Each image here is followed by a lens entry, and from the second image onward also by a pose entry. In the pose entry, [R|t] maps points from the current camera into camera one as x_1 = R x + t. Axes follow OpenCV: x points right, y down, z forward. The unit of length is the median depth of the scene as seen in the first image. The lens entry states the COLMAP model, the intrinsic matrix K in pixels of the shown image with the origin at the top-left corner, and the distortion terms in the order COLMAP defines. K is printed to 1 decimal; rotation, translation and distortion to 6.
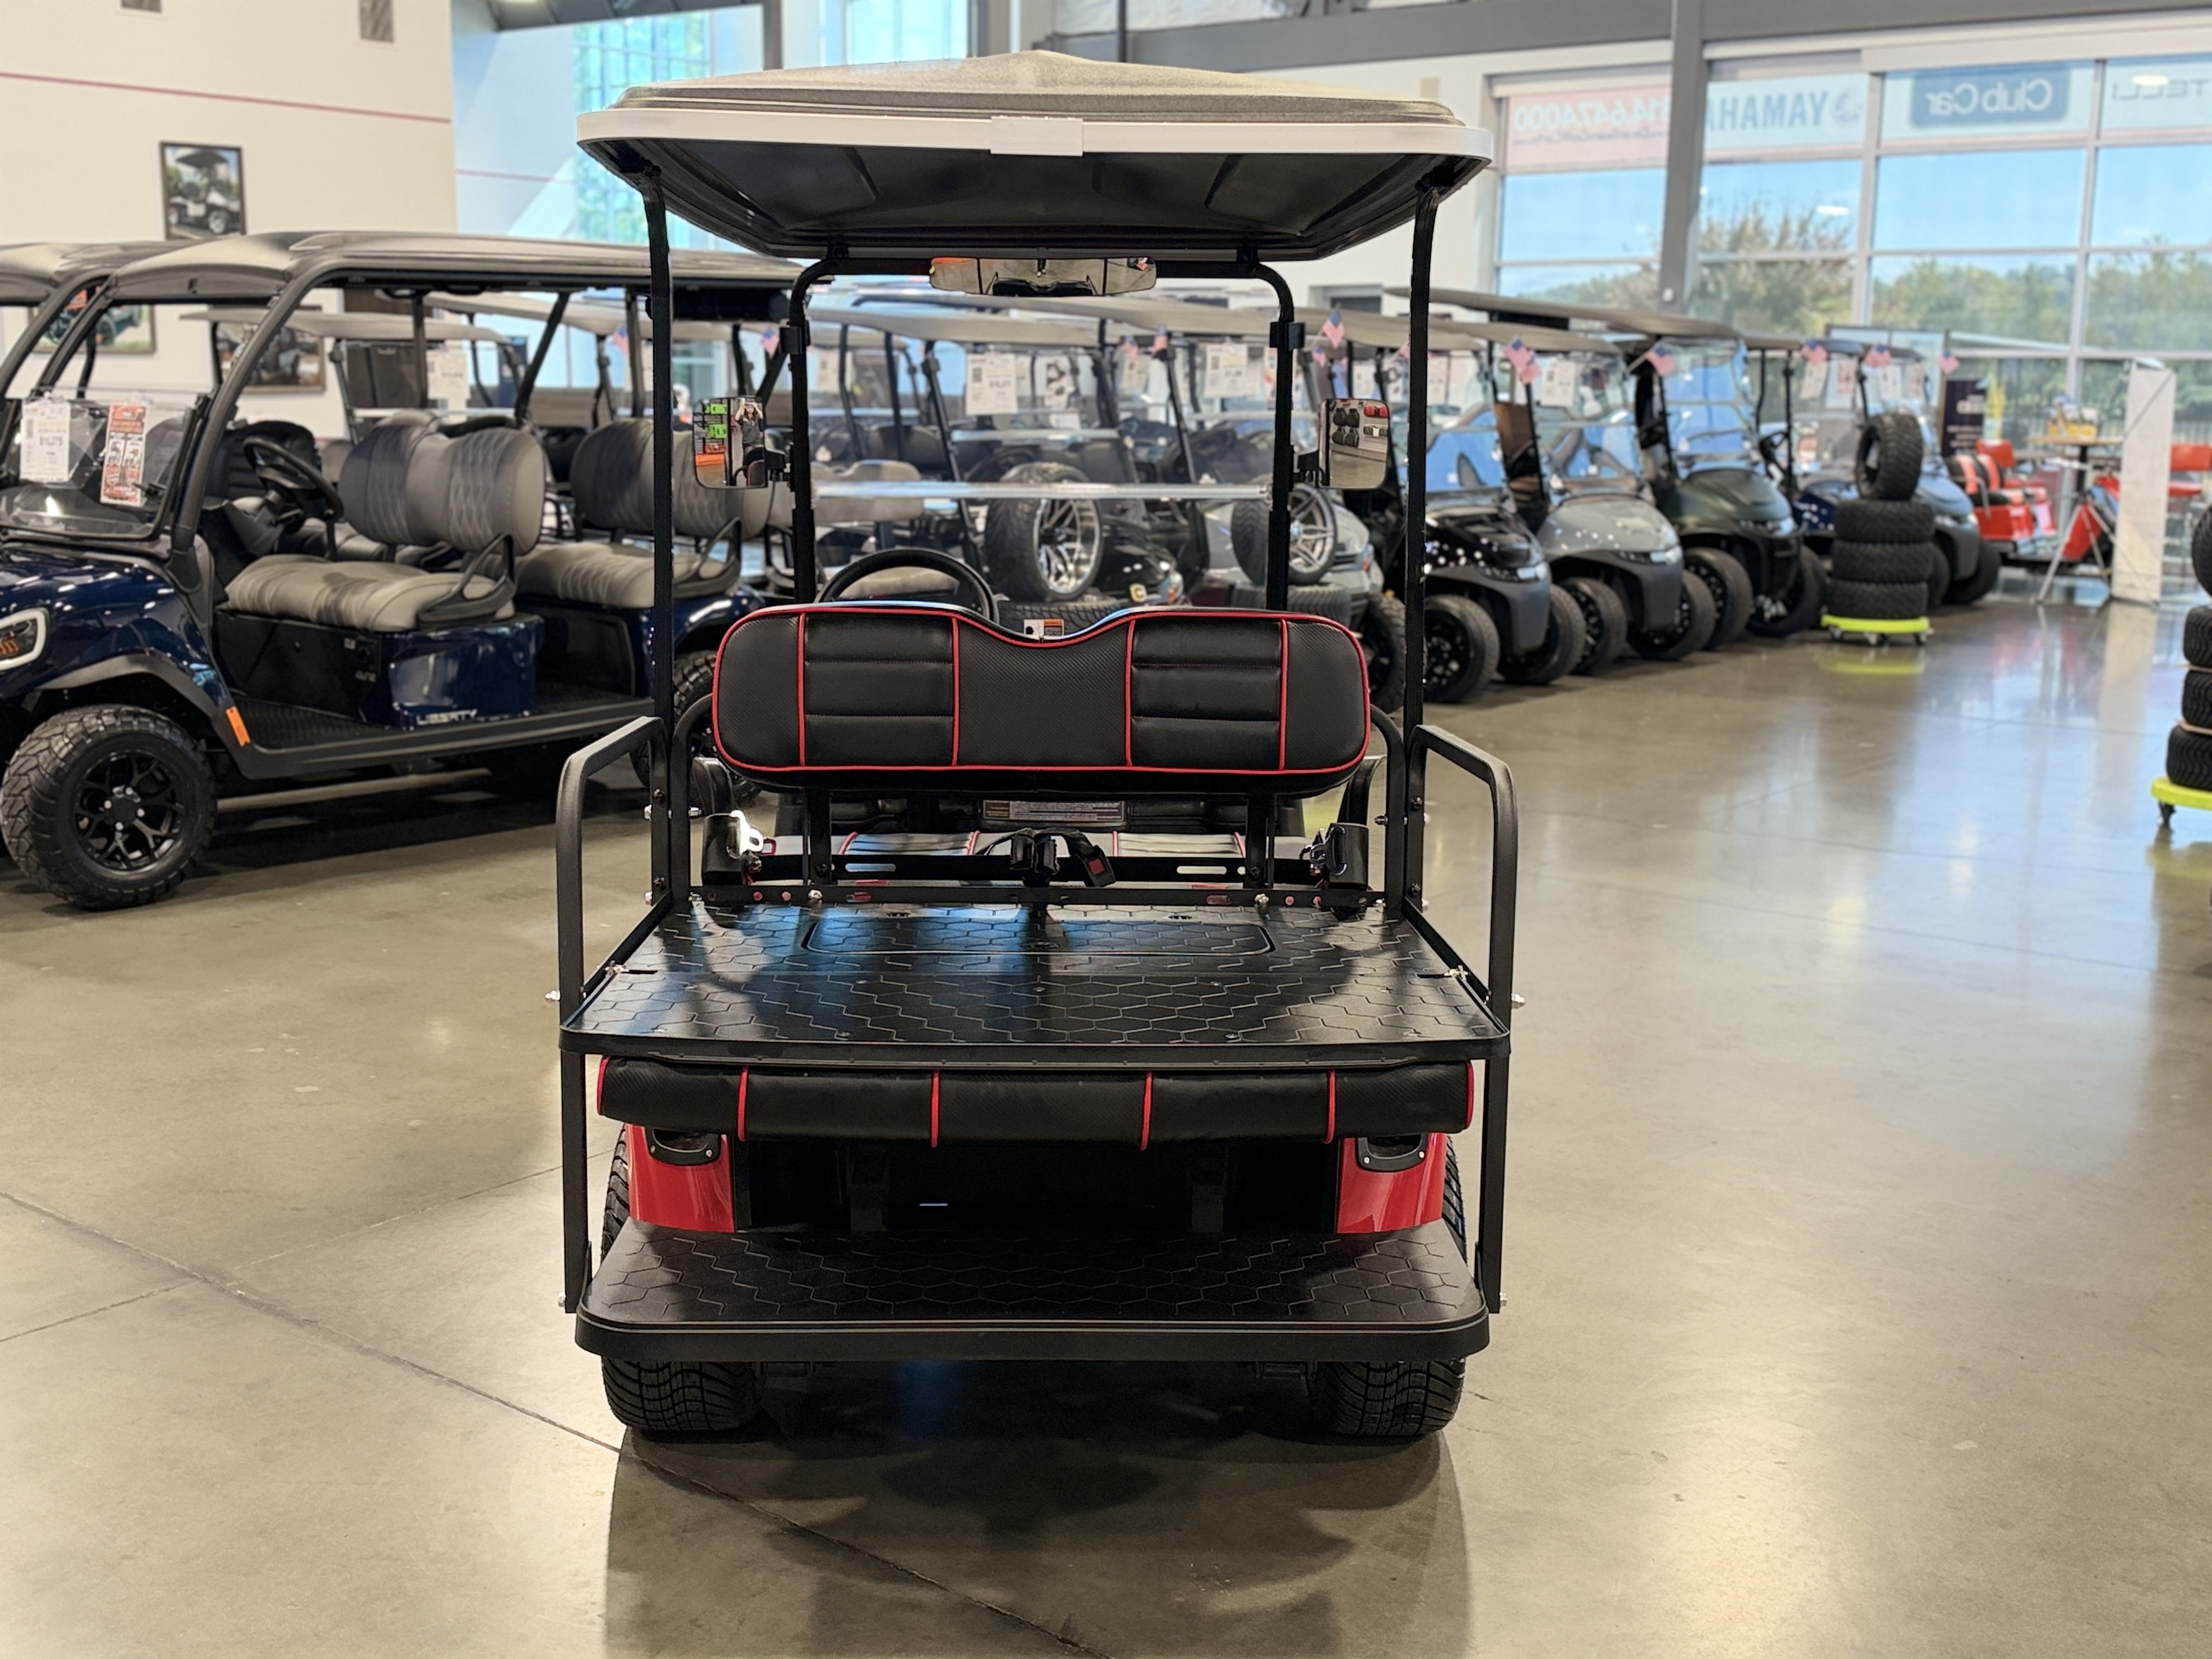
lens RADIAL K [[2384.0, 0, 1099.7], [0, 2384.0, 829.7], [0, 0, 1]] dist [0.237775, -0.688273]
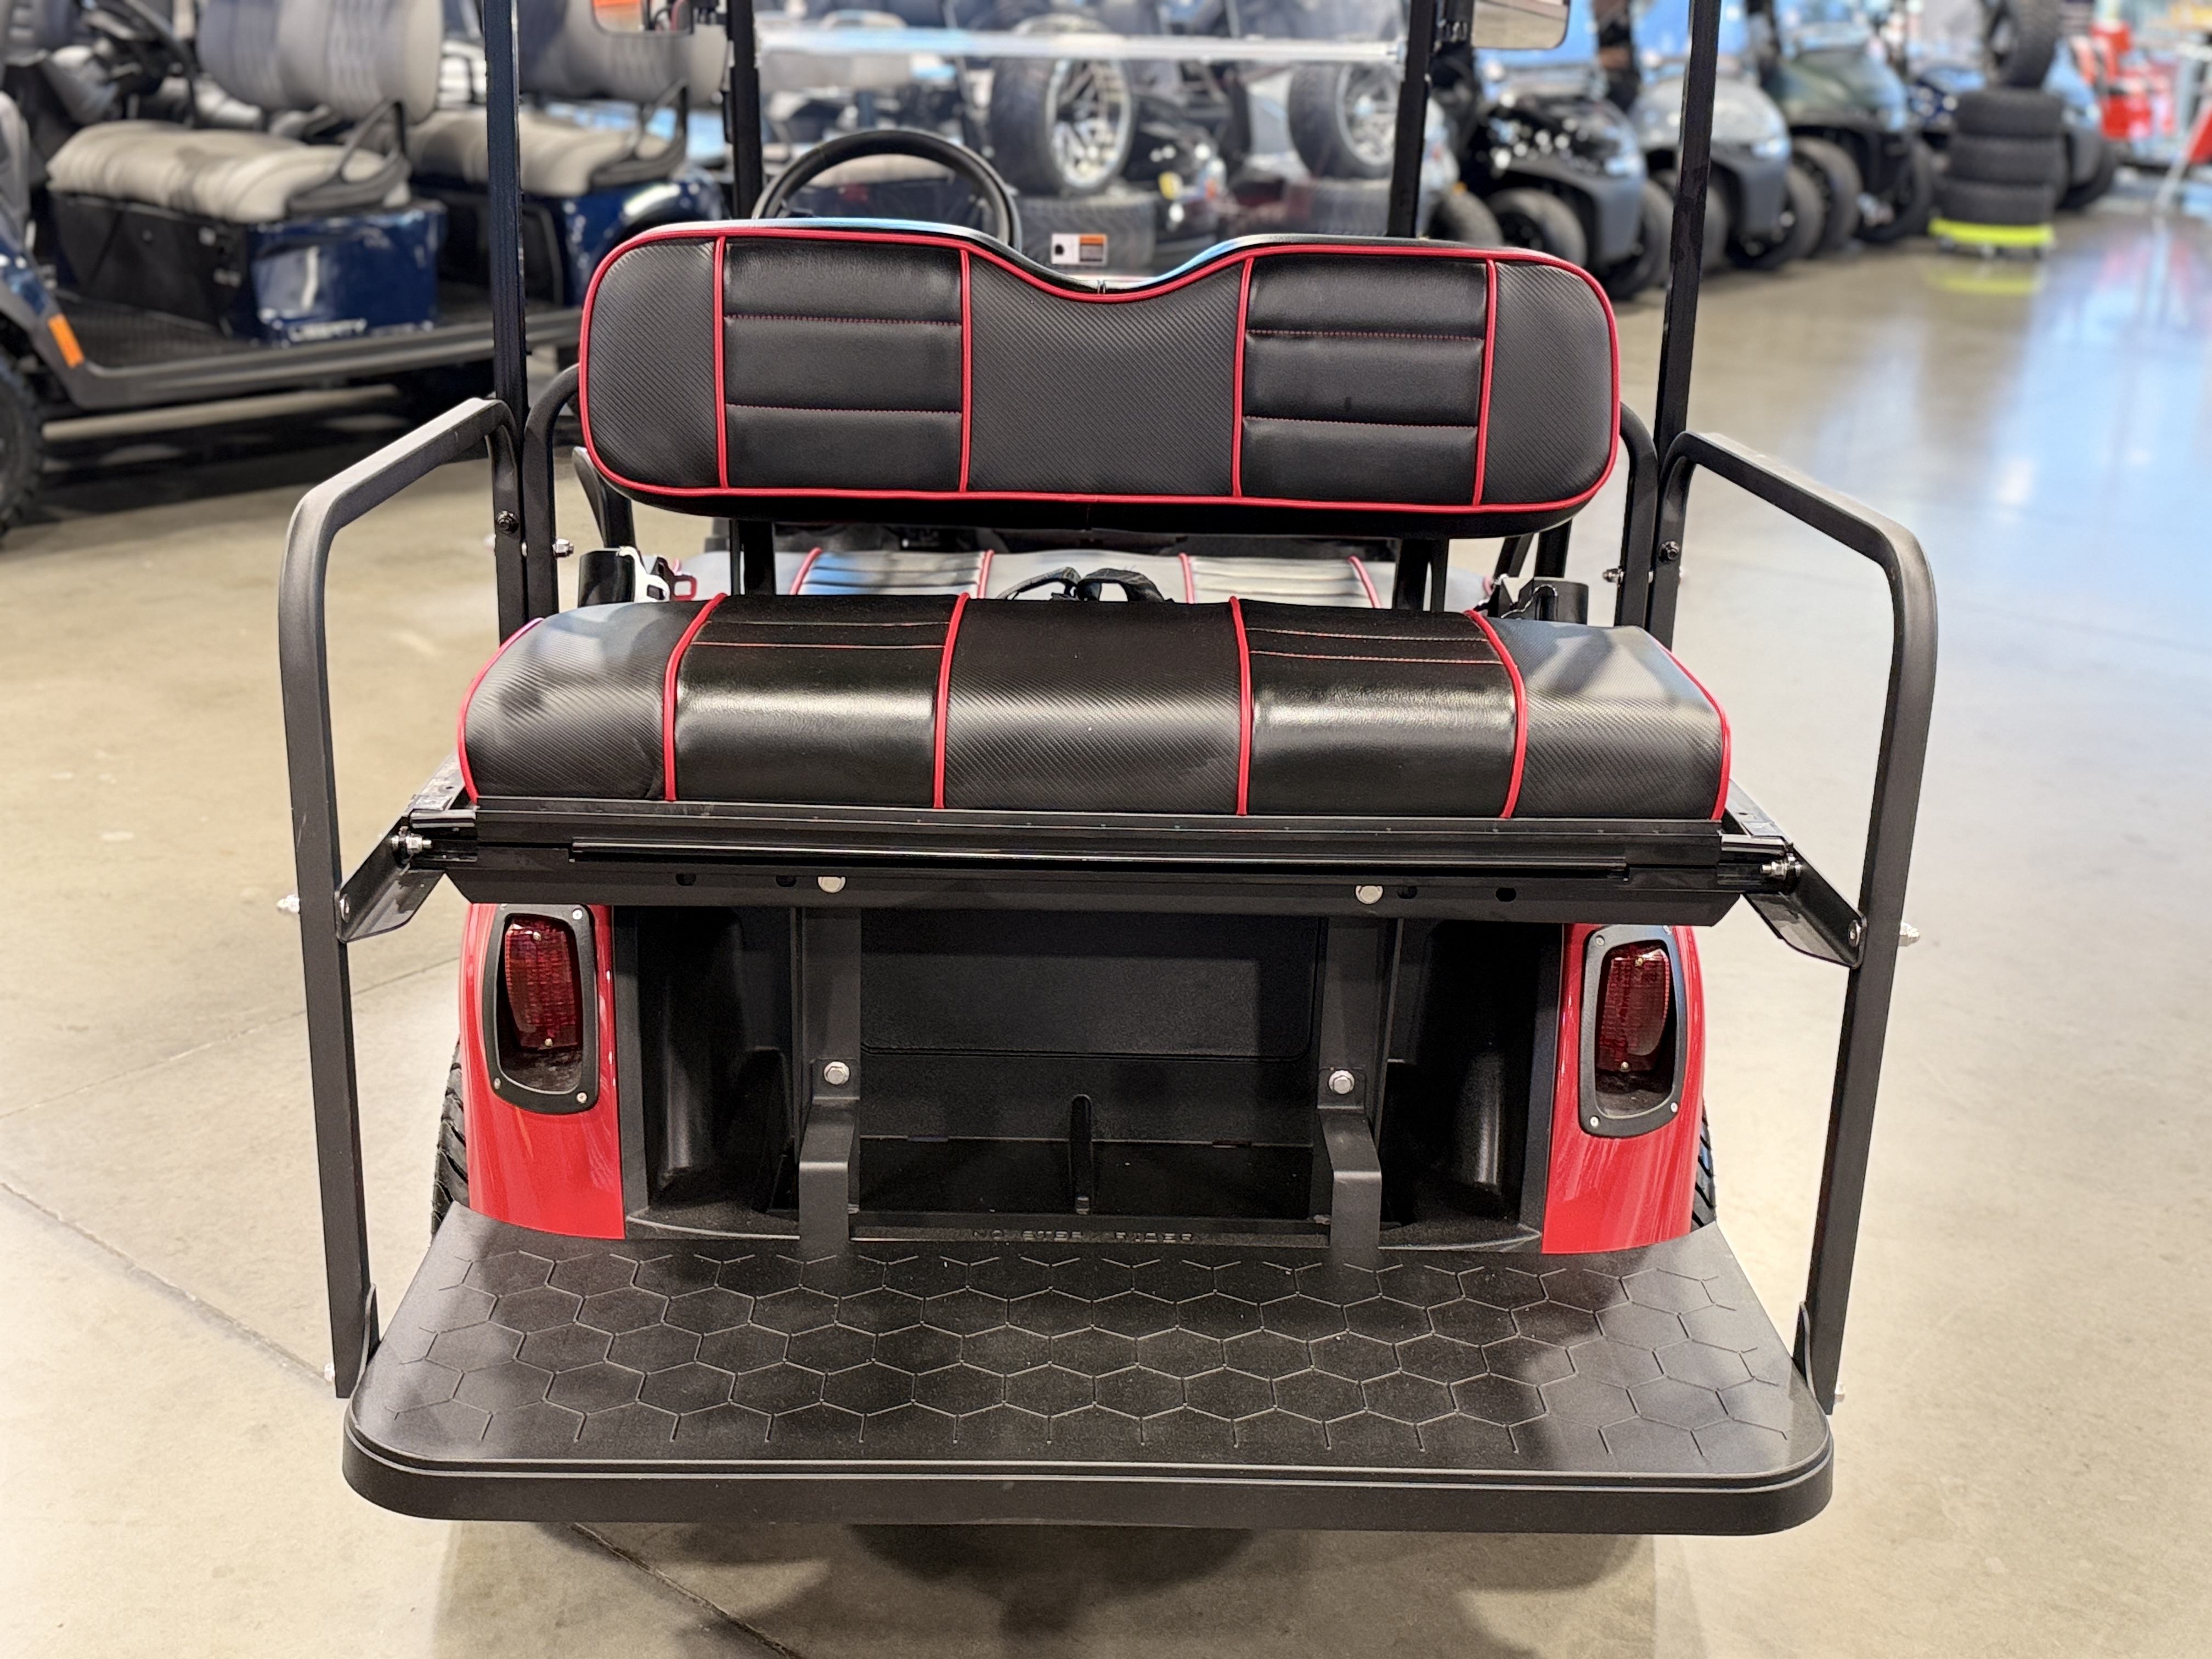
lens RADIAL K [[2434.8, 0, 1096.6], [0, 2434.8, 832.6], [0, 0, 1]] dist [0.120941, -0.307713]
pose [[0.999857, 0.016337, 0.004406, -0.009050], [-0.016837, 0.986502, 0.162879, -0.014690], [-0.001686, -0.162930, 0.986636, 0.117661]]
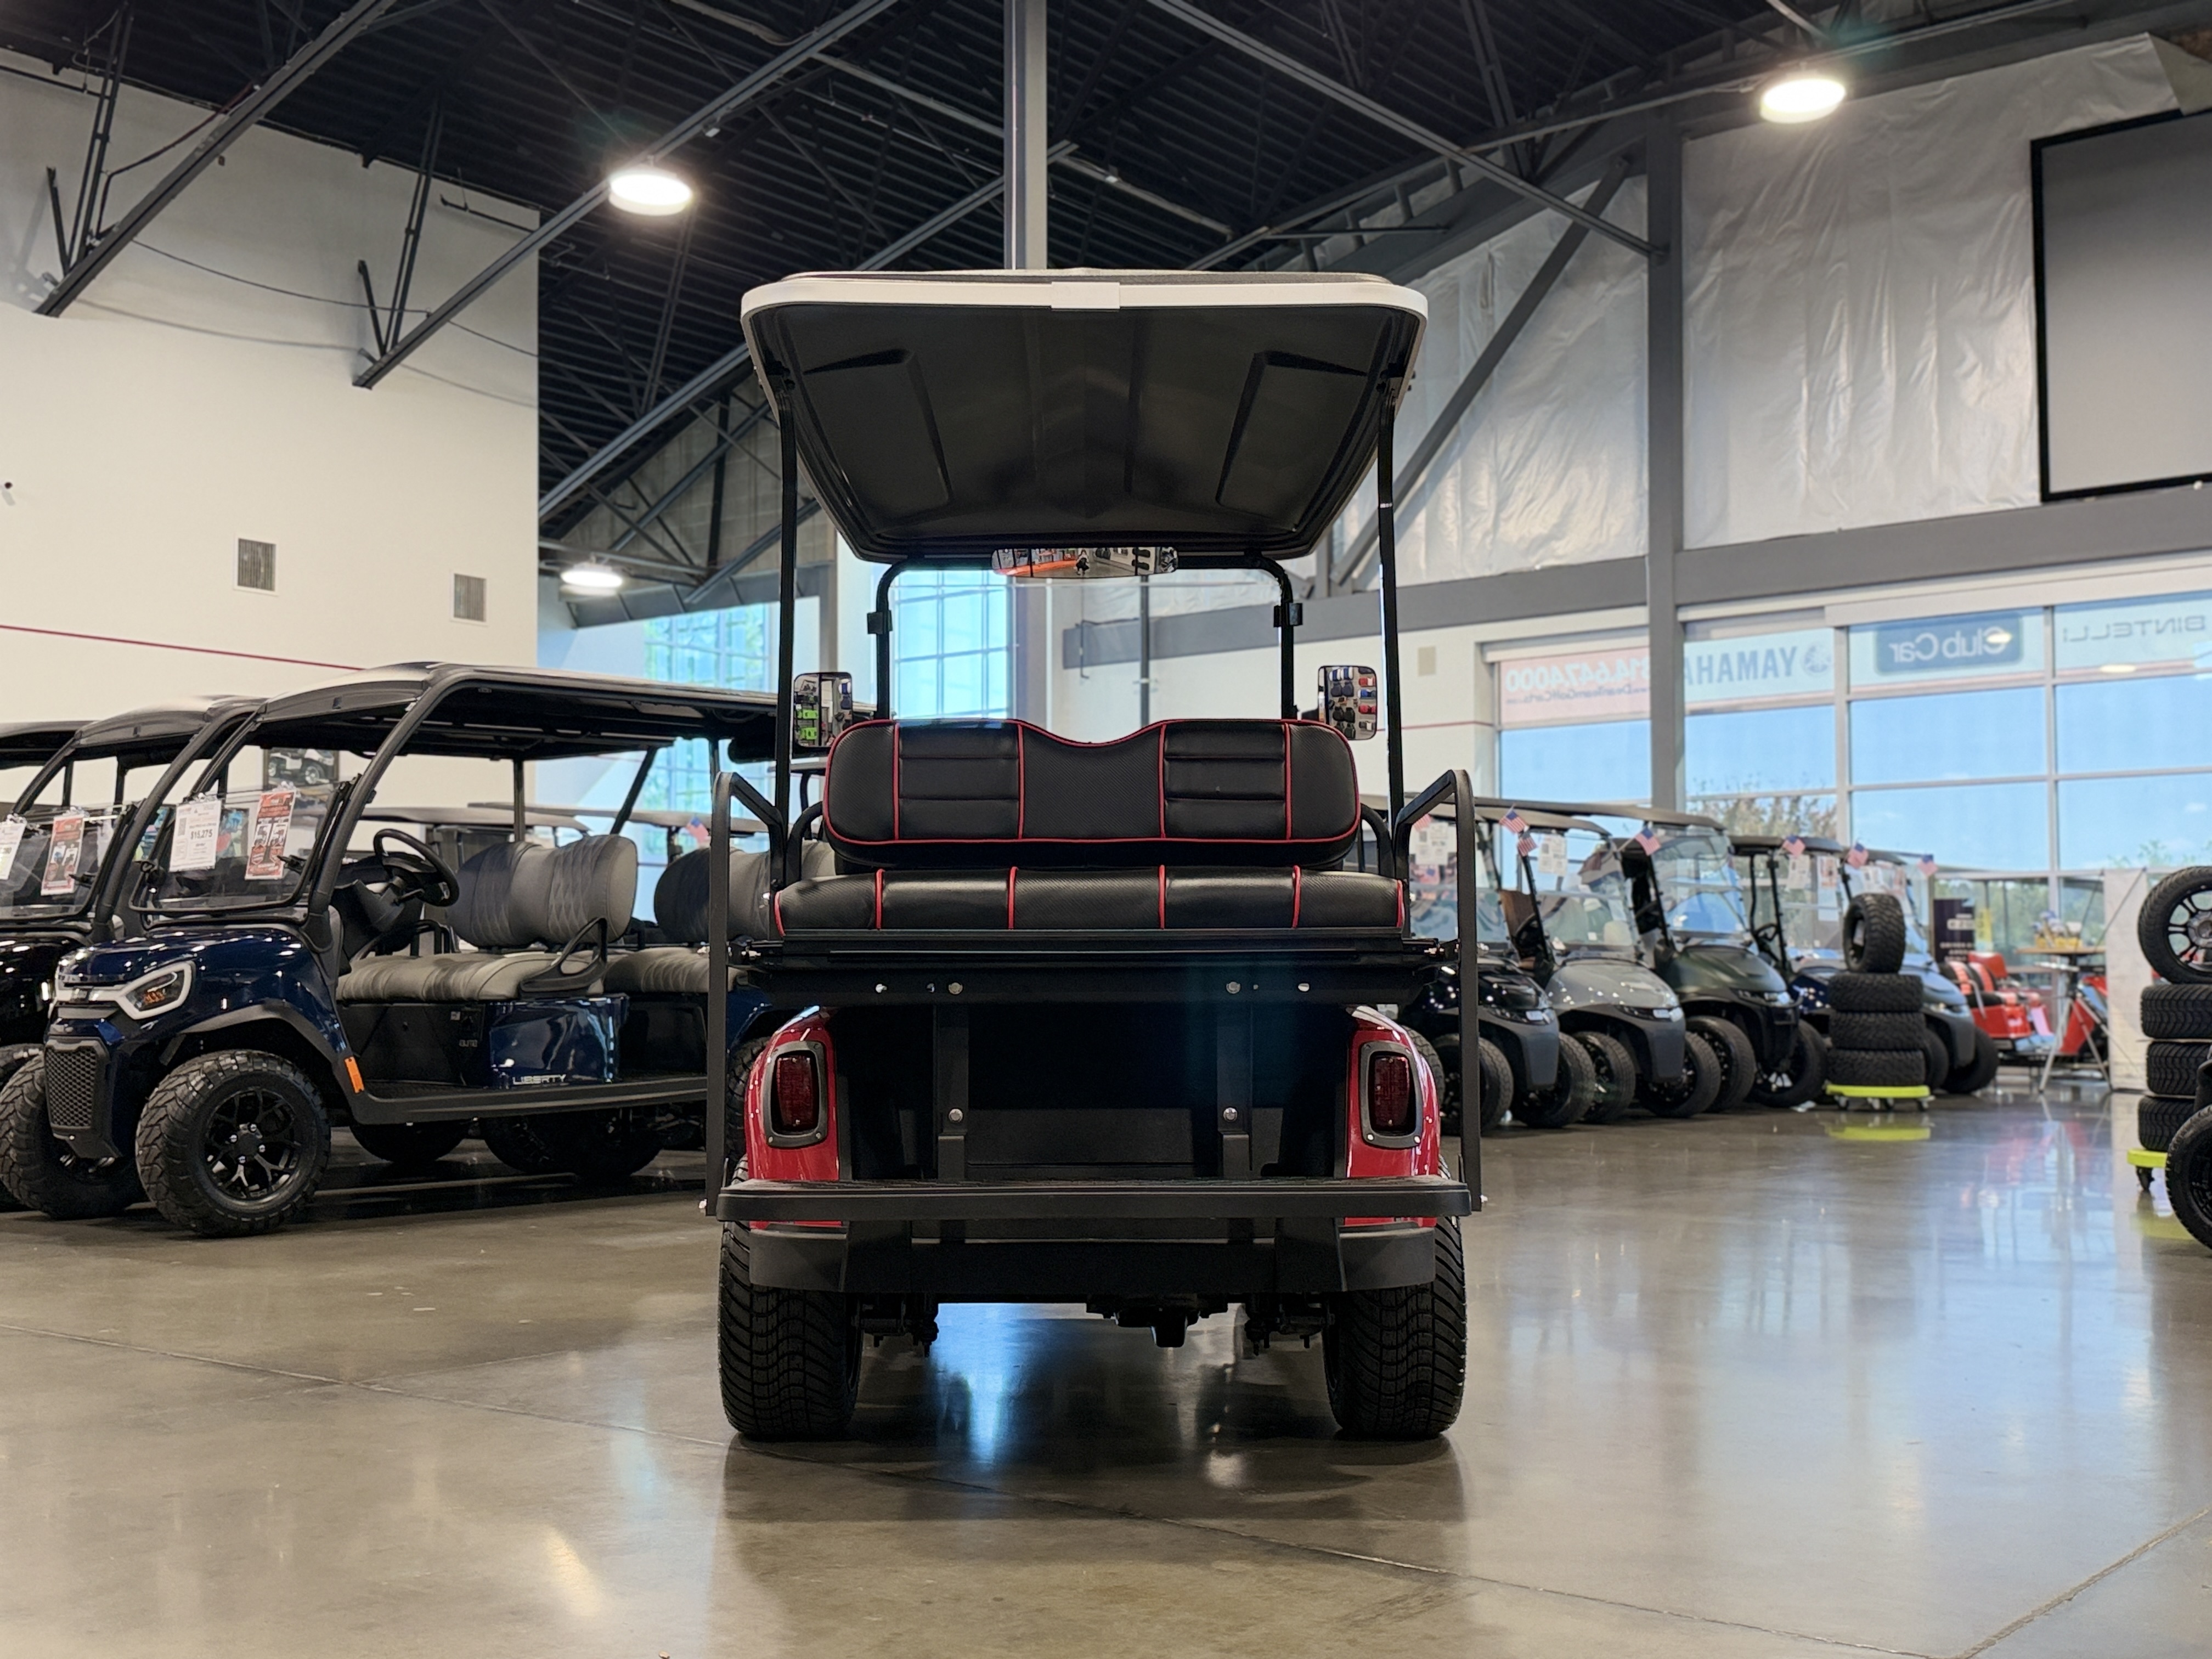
lens RADIAL K [[2384.0, 0, 1099.7], [0, 2384.0, 829.7], [0, 0, 1]] dist [0.237775, -0.688273]
pose [[0.999812, -0.016023, -0.010931, -0.002335], [0.012742, 0.967471, -0.252662, 0.094823], [0.014624, 0.252475, 0.967493, -0.061914]]
